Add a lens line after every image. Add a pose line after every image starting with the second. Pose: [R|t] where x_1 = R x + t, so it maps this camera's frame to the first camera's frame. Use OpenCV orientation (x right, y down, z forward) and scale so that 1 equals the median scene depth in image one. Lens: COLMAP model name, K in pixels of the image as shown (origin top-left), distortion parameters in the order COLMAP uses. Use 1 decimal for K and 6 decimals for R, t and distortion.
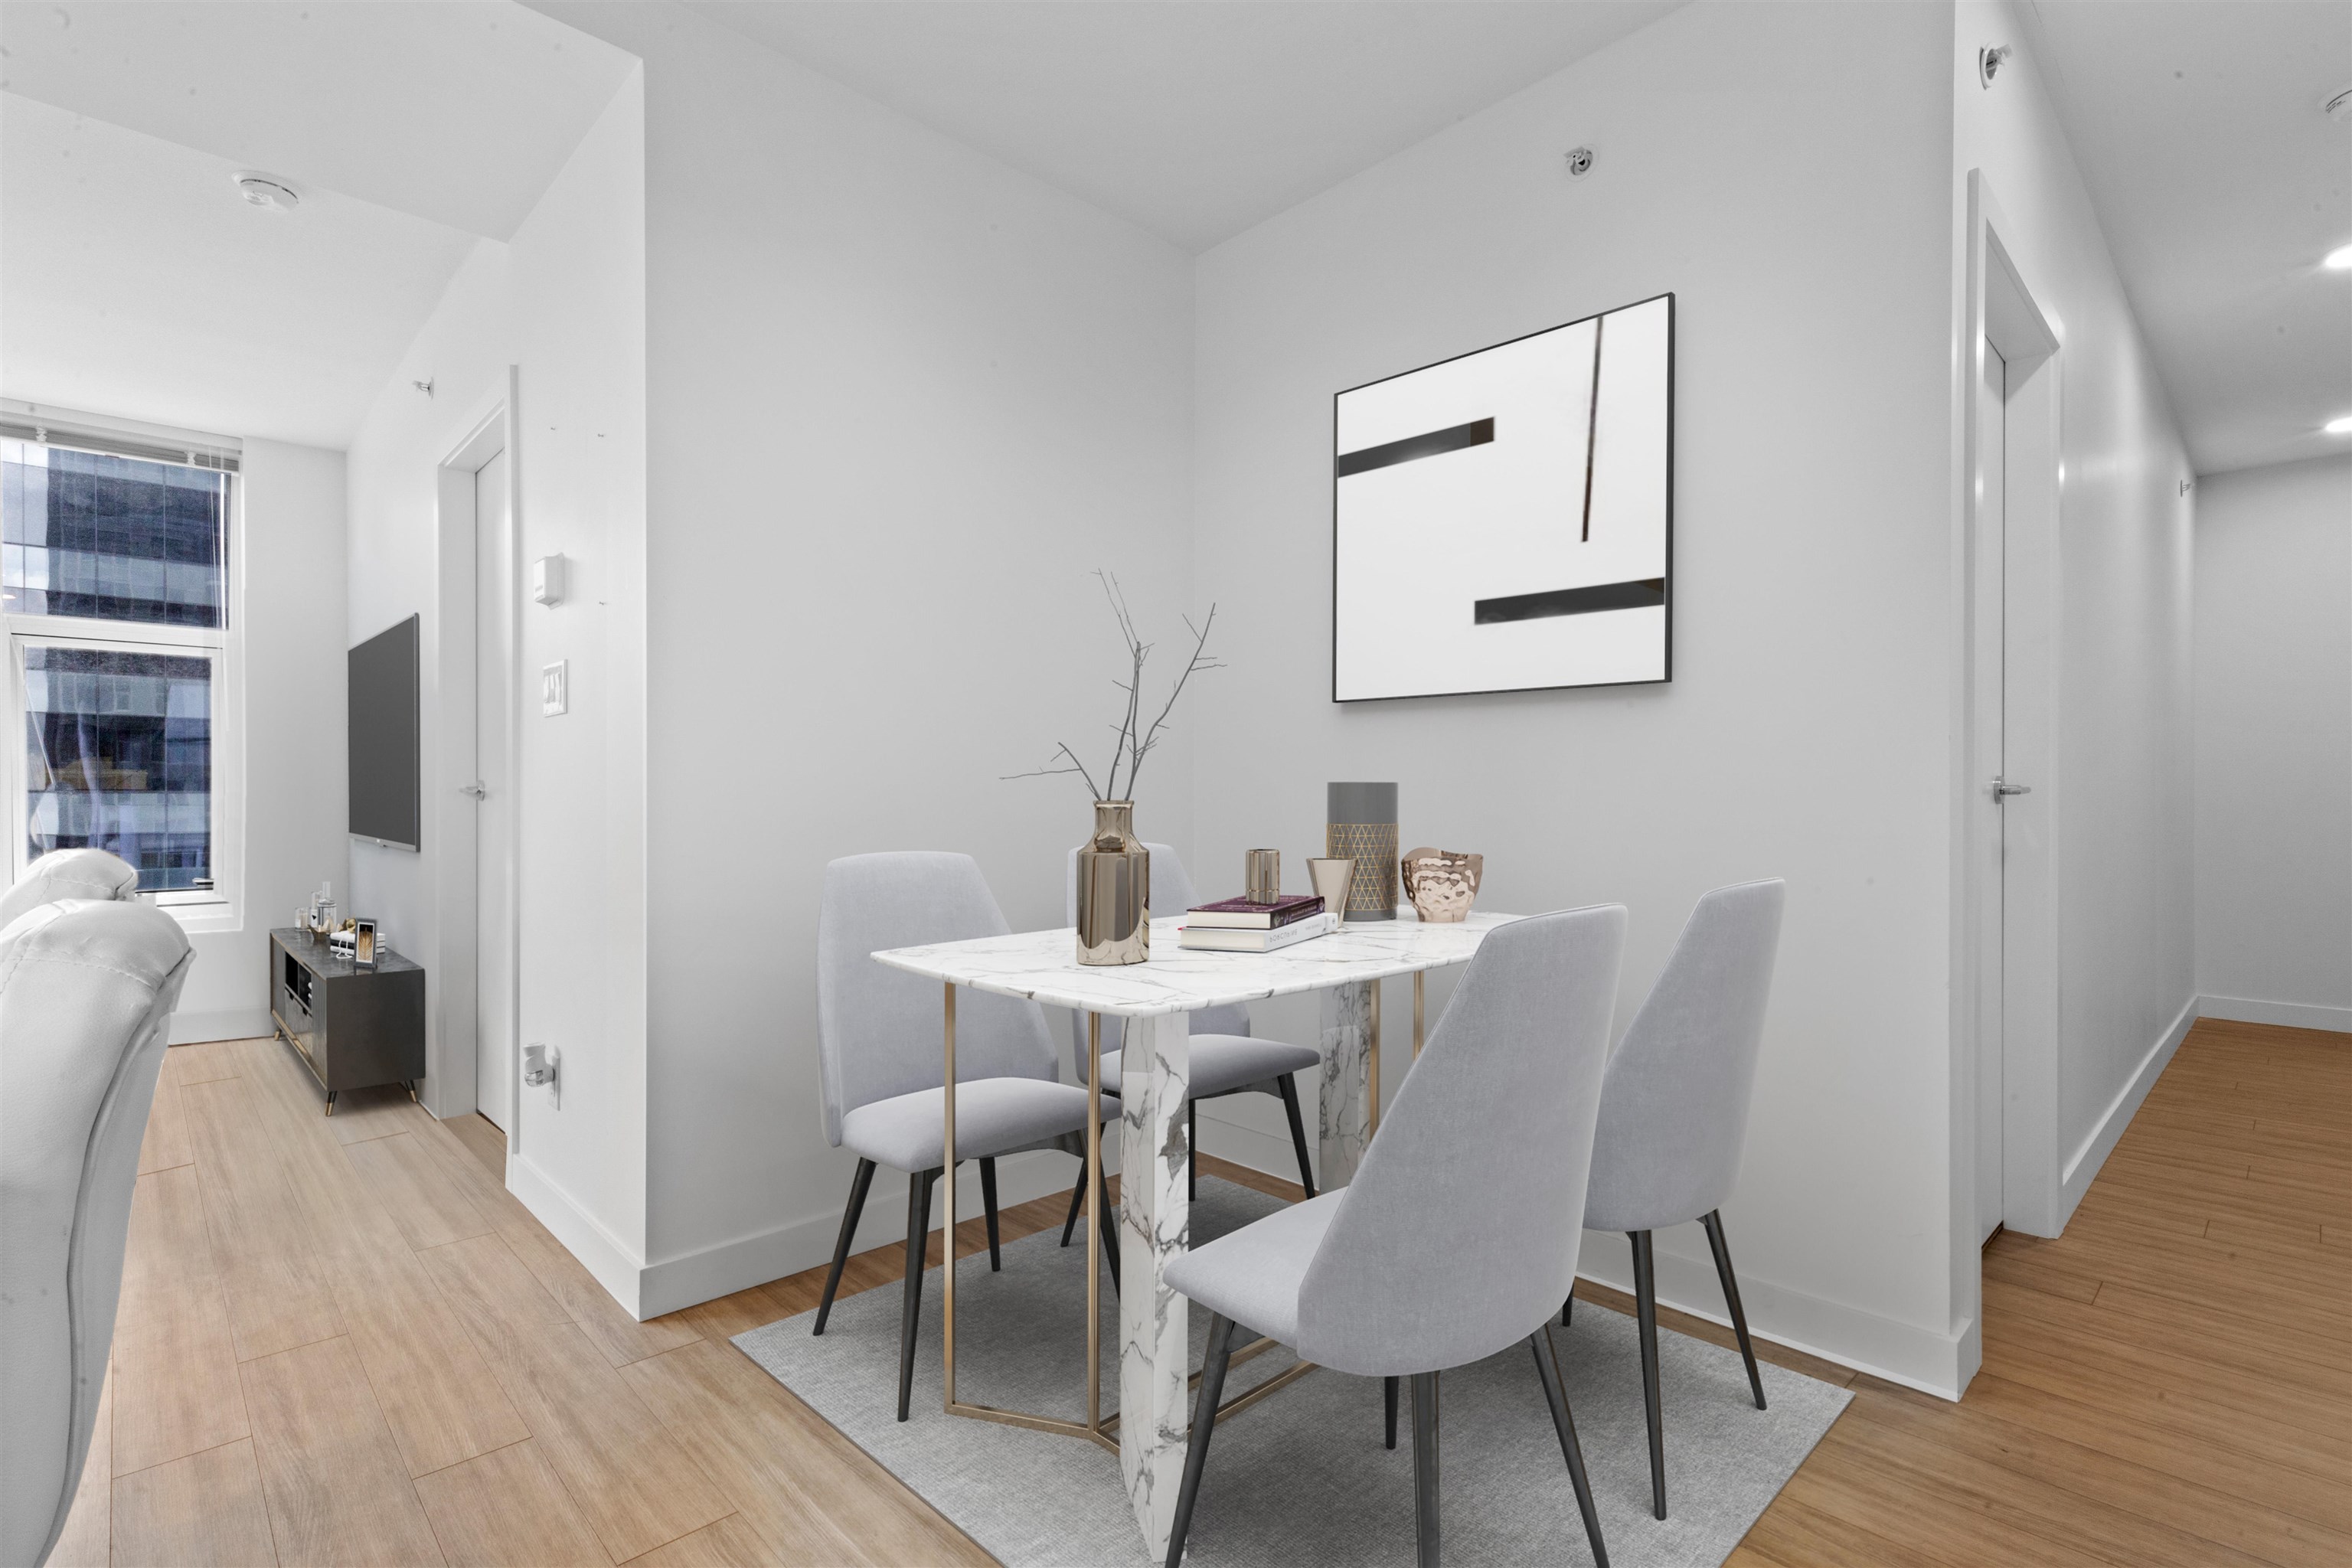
lens RADIAL K [[1101.6, 0, 1171.5], [0, 1101.6, 817.0], [0, 0, 1]] dist [0.003929, 0.001206]
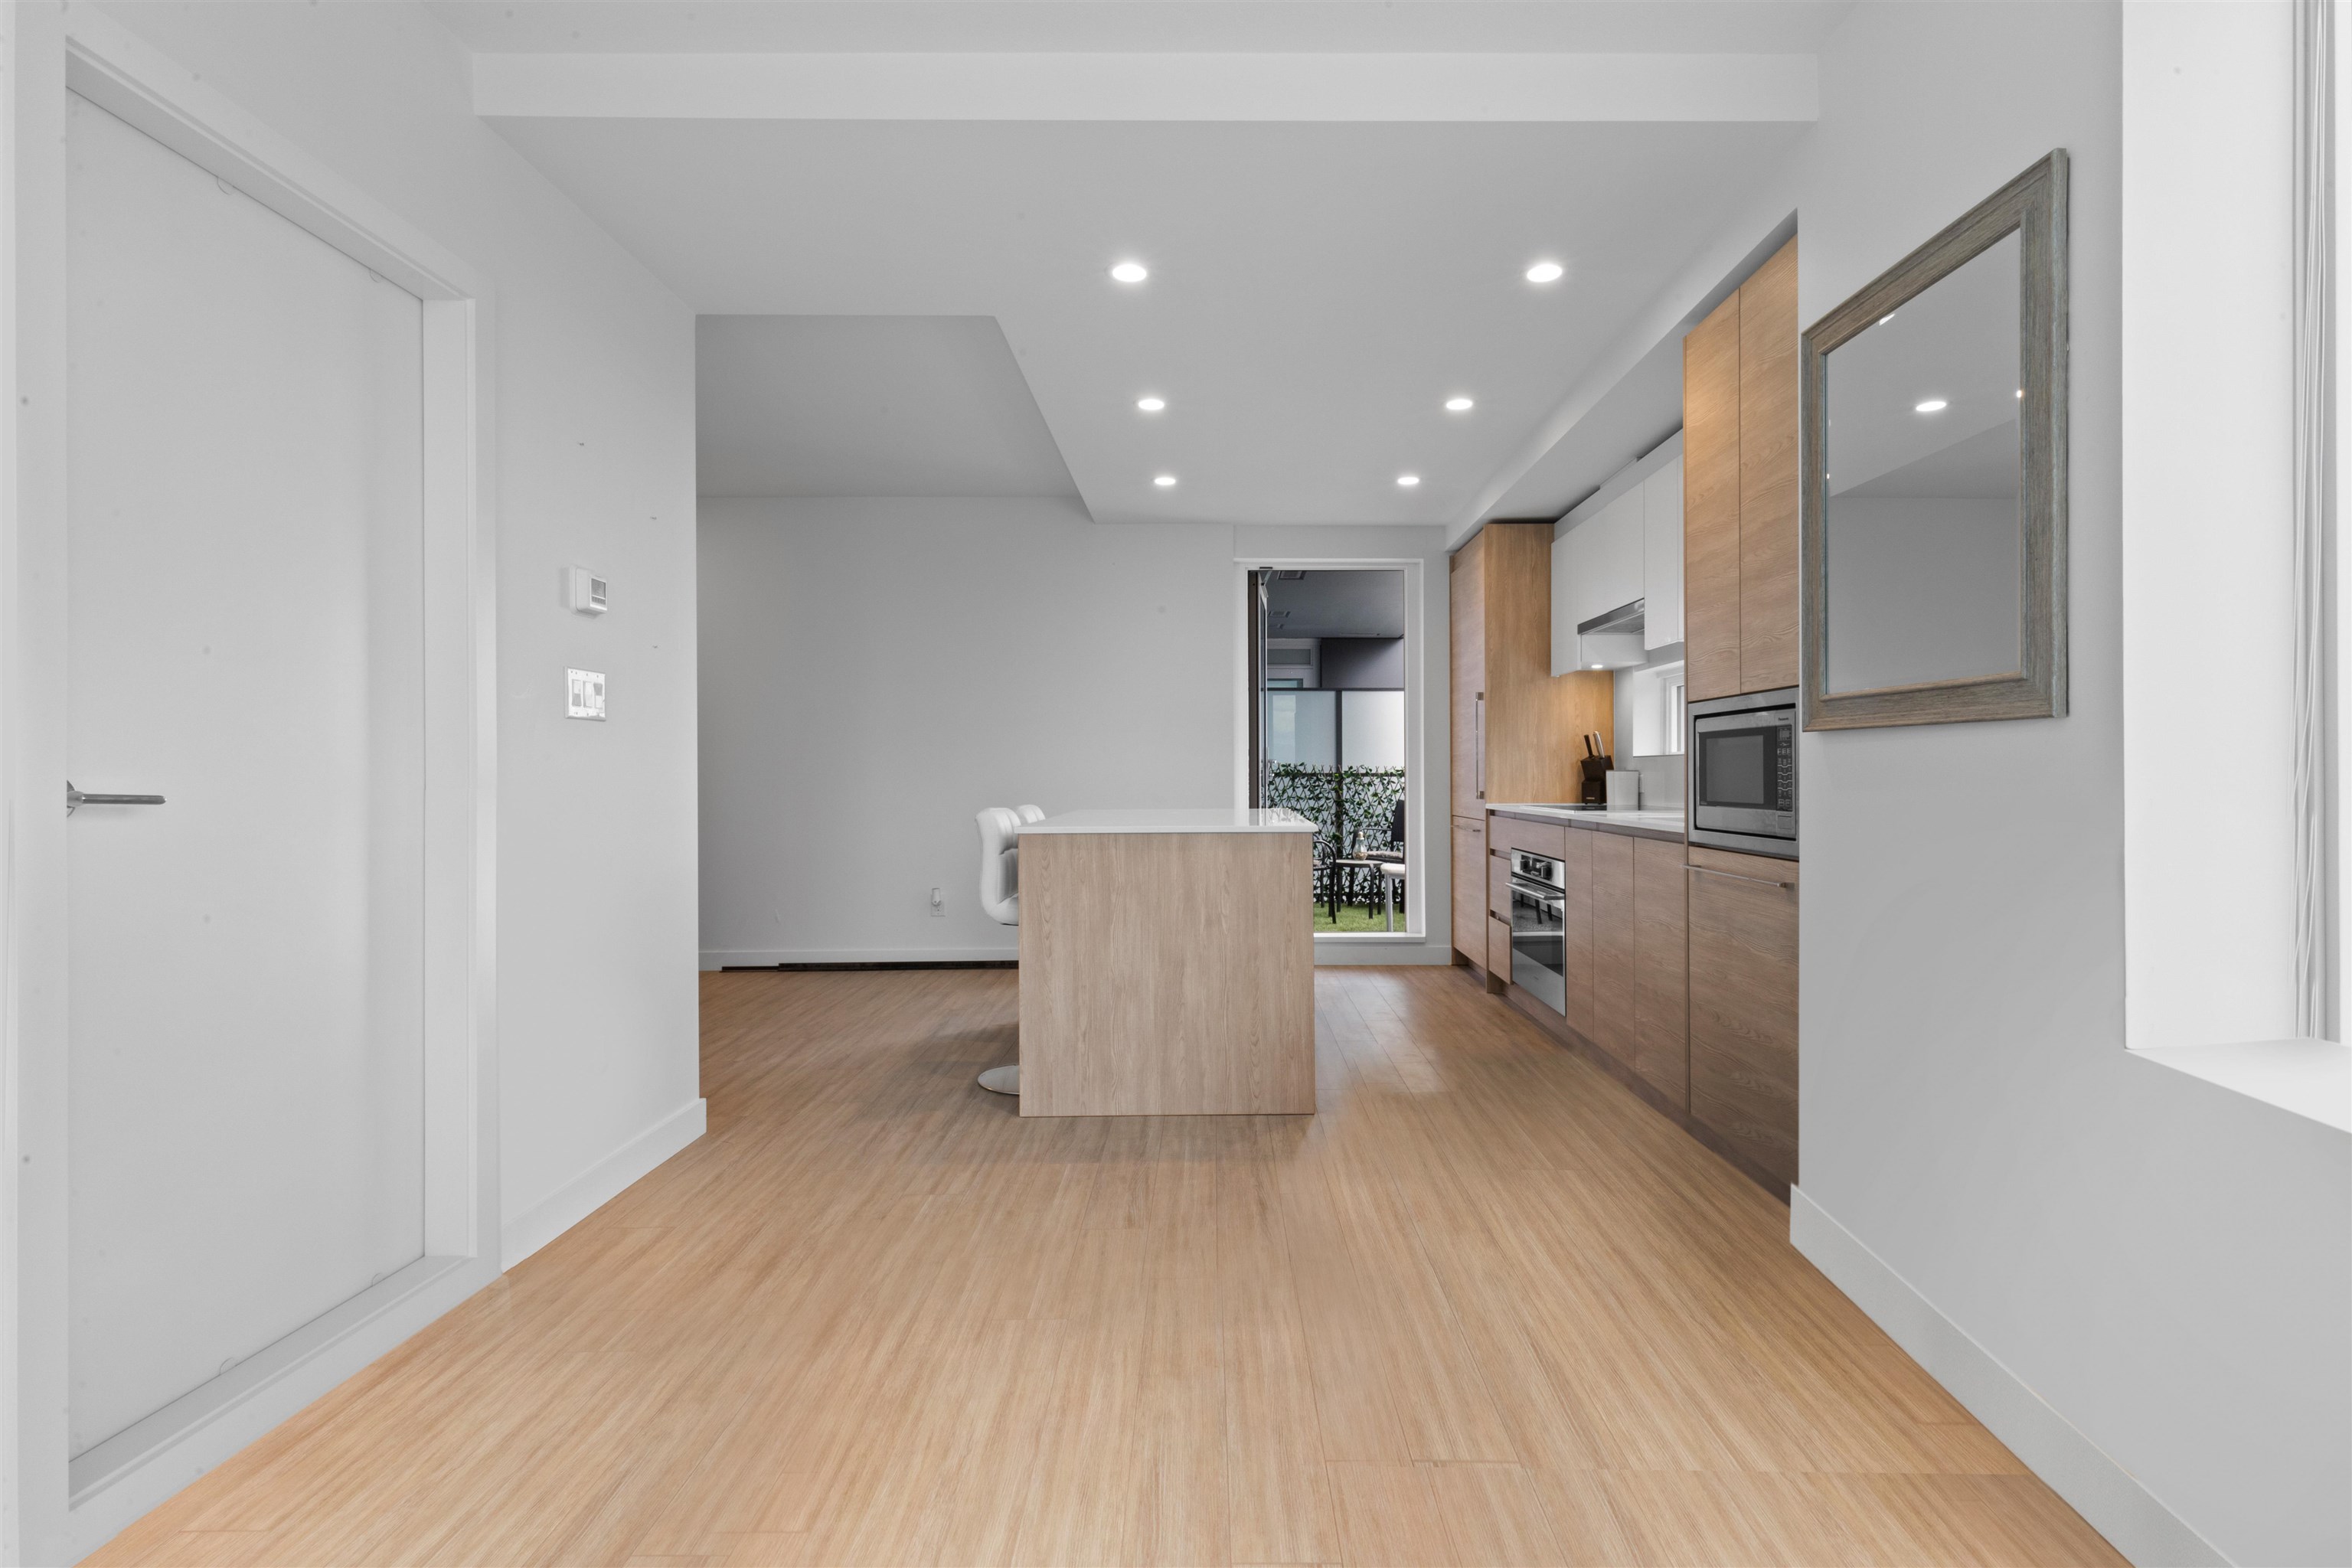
lens RADIAL K [[1111.8, 0, 1230.4], [0, 1111.8, 775.2], [0, 0, 1]] dist [-0.000780, -0.000047]
pose [[-0.733877, 0.003477, 0.679273, -1.655448], [0.017272, 0.999759, 0.013542, -0.041275], [-0.679062, 0.021670, -0.733761, 1.297683]]
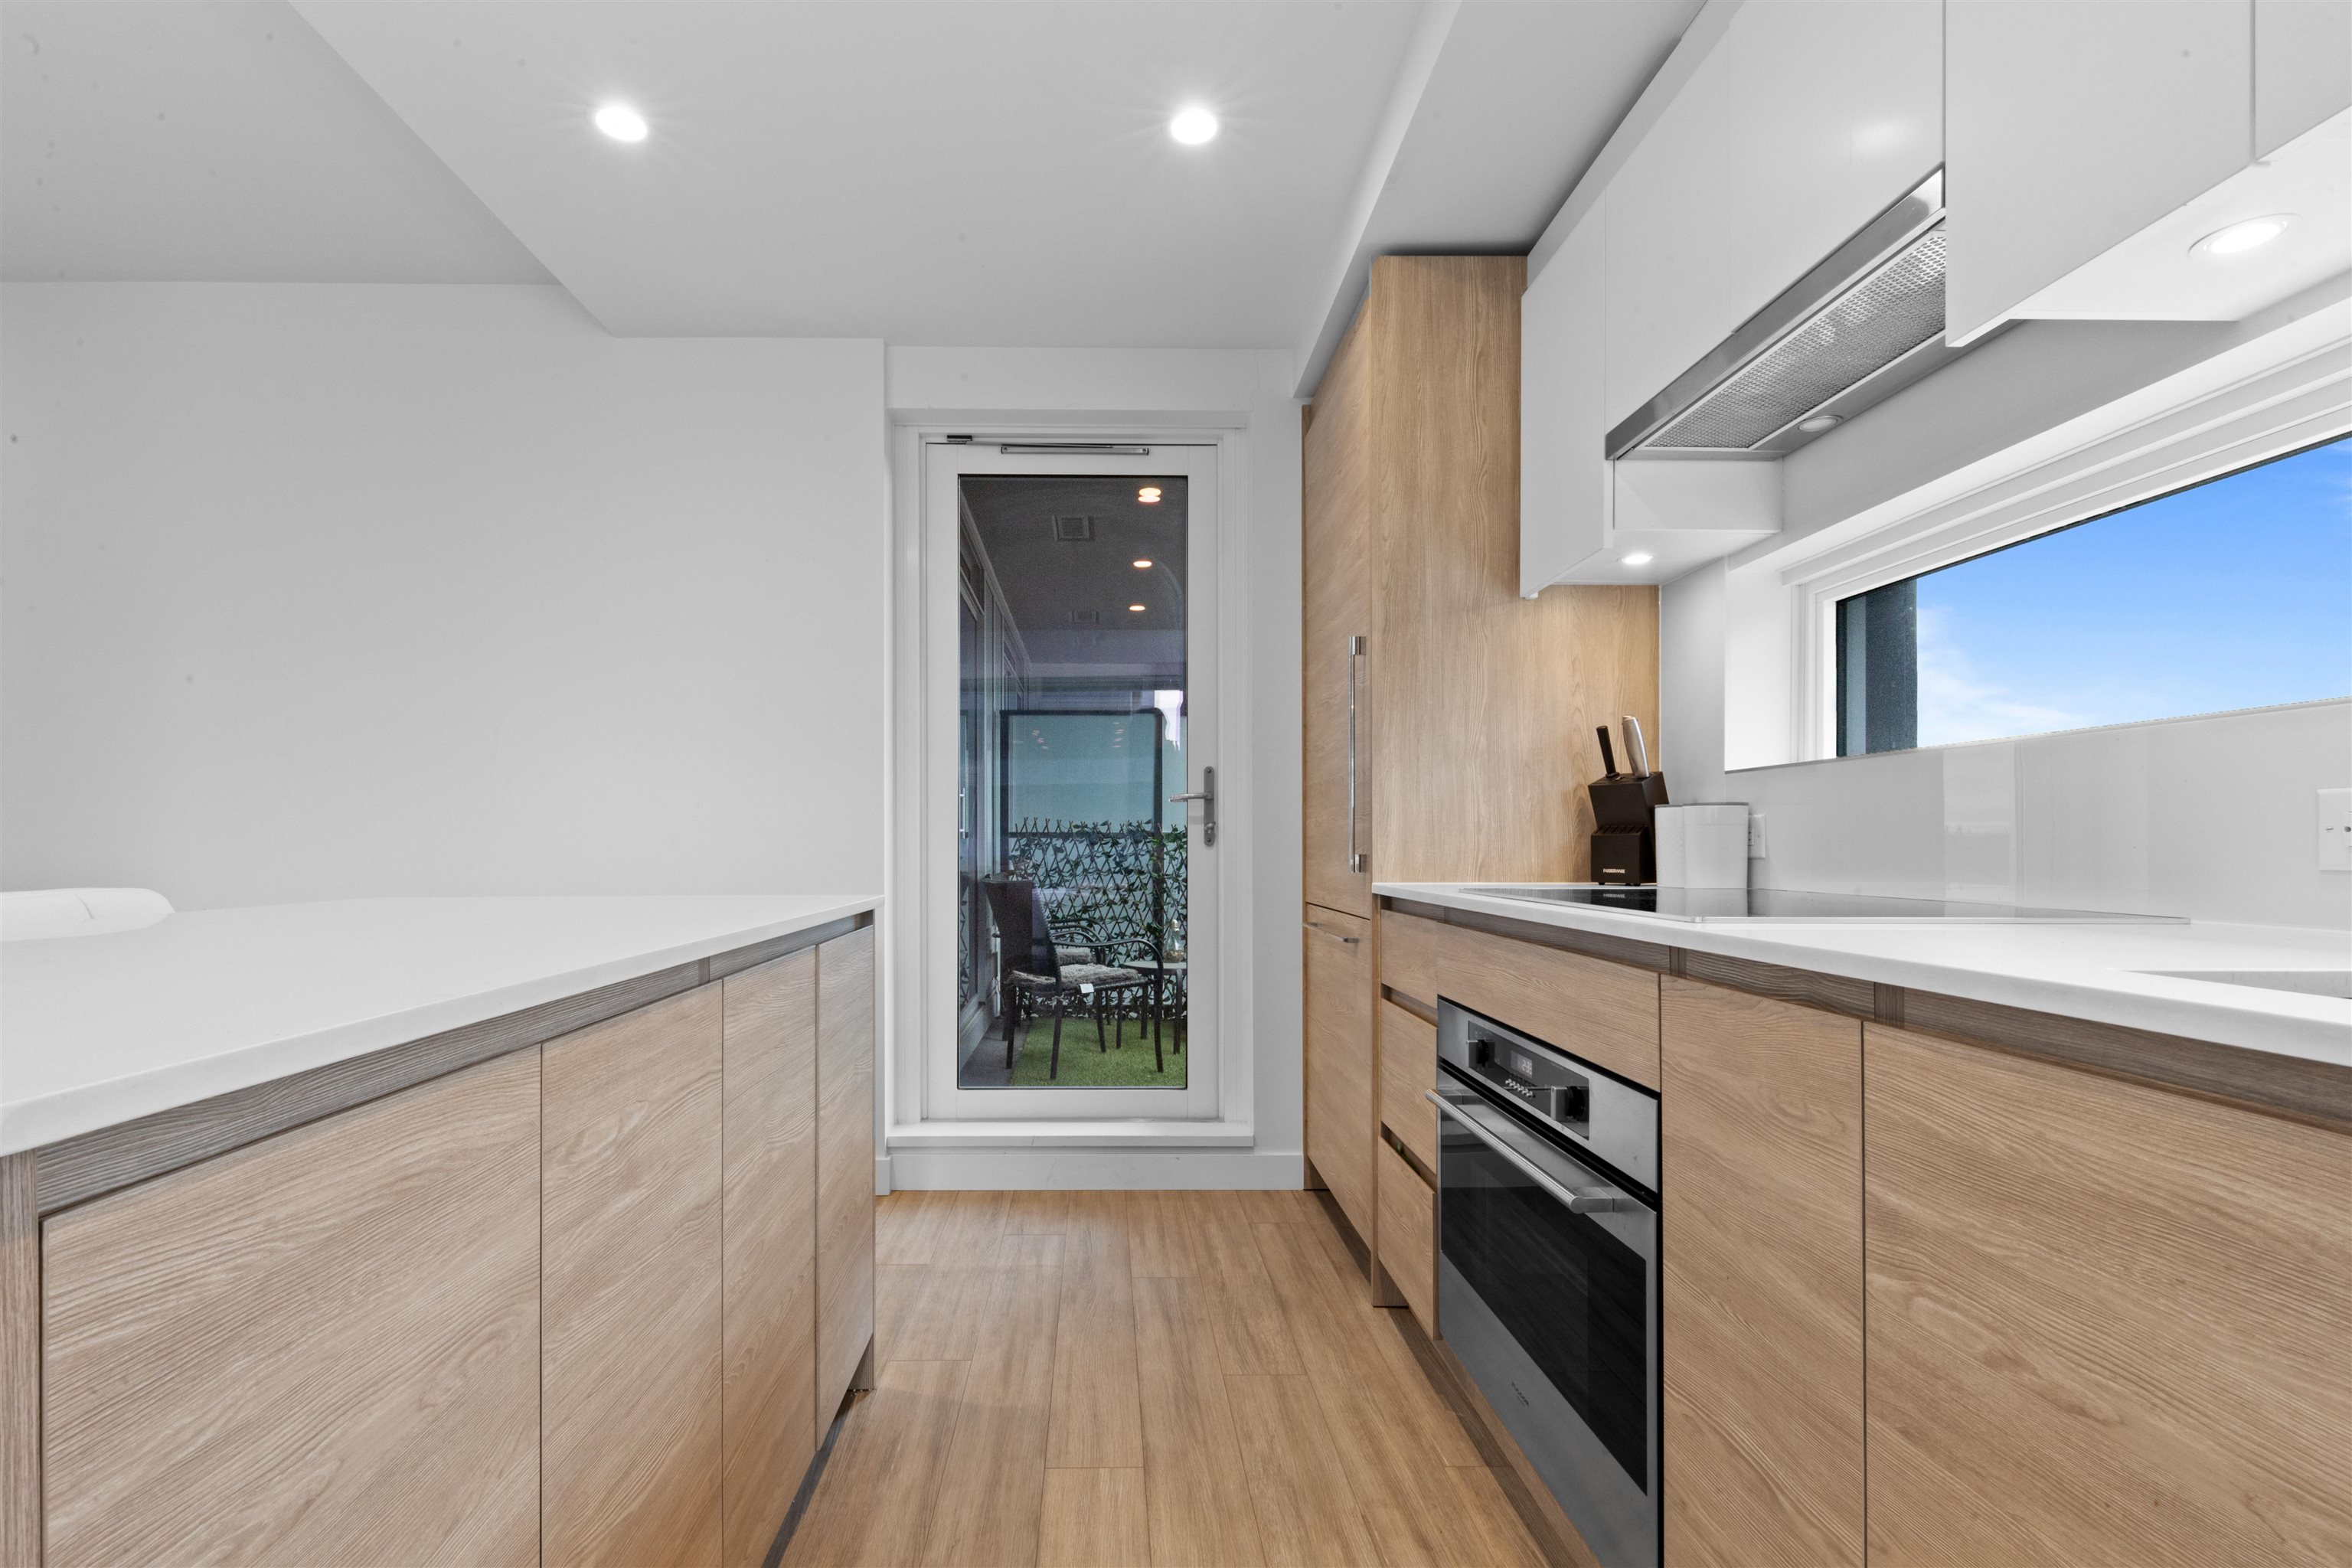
lens RADIAL K [[1071.0, 0, 1121.6], [0, 1071.0, 841.2], [0, 0, 1]] dist [-0.000110, -0.000044]
pose [[-0.734769, 0.002996, 0.678310, -1.069638], [0.013497, 0.999857, 0.010203, 0.000769], [-0.678183, 0.016652, -0.734705, 0.287690]]
